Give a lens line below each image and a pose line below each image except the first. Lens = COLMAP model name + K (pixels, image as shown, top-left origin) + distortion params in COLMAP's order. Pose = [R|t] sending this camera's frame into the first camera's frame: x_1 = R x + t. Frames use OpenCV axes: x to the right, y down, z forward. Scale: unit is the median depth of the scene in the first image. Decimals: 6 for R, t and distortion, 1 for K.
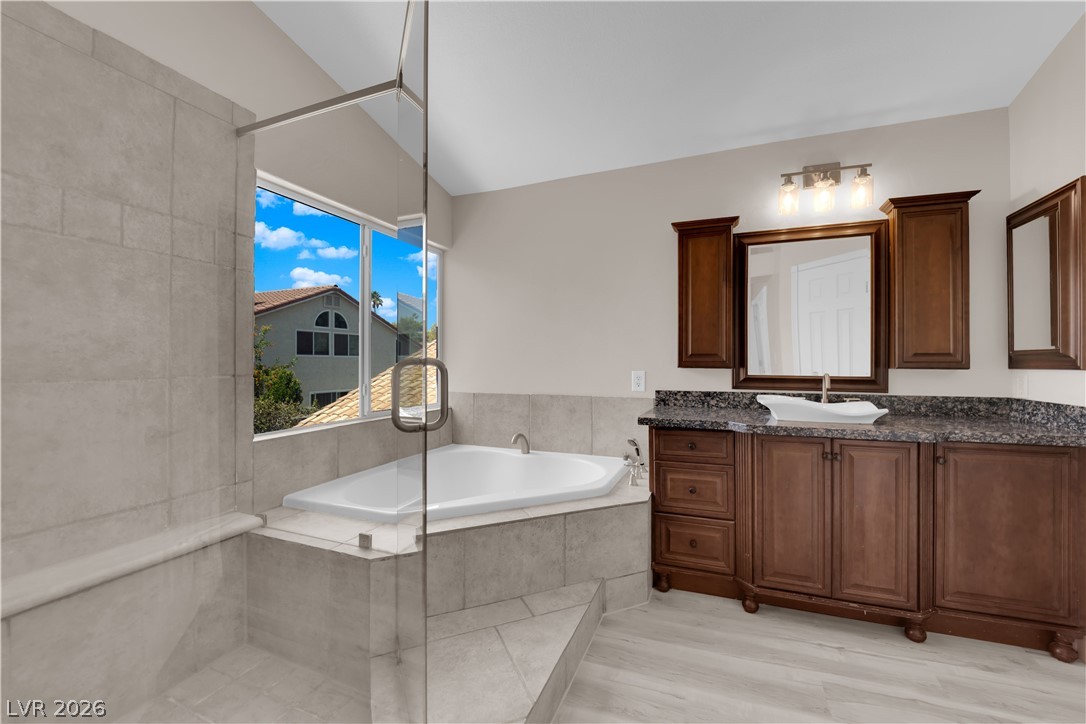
lens RADIAL K [[439.2, 0, 548.3], [0, 439.2, 361.3], [0, 0, 1]] dist [-0.005677, -0.004968]
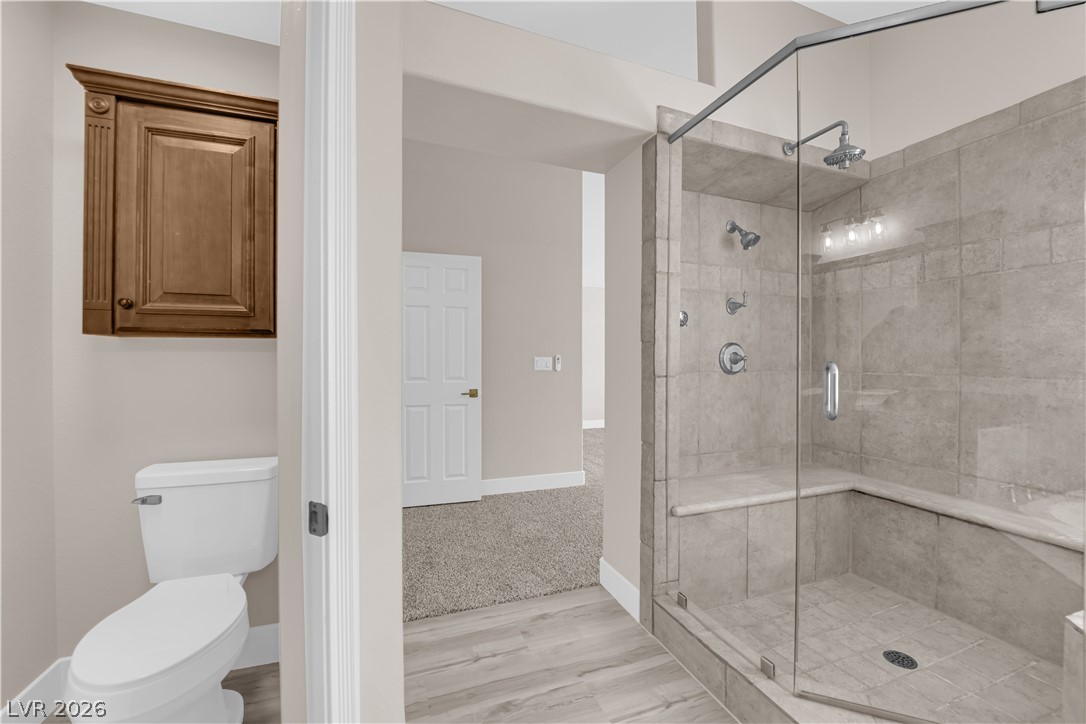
lens RADIAL K [[439.2, 0, 548.3], [0, 439.2, 361.3], [0, 0, 1]] dist [-0.005677, -0.004968]
pose [[-0.737129, 0.001603, -0.675750, 0.798356], [0.002971, 0.999995, -0.000869, -0.007808], [0.675745, -0.002648, -0.737130, 0.945629]]
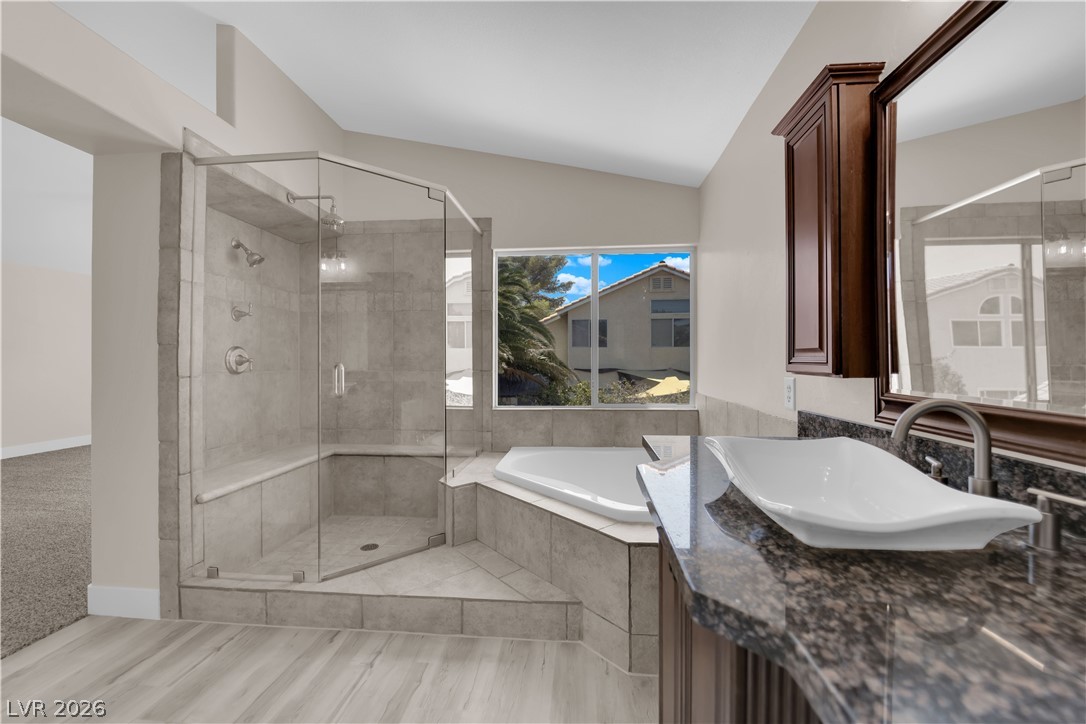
lens RADIAL K [[439.2, 0, 548.3], [0, 439.2, 361.3], [0, 0, 1]] dist [-0.005677, -0.004968]
pose [[0.292424, -0.000951, -0.956288, 1.325332], [0.007621, 0.999970, 0.001336, -0.006334], [0.956258, -0.007678, 0.292423, 0.916916]]
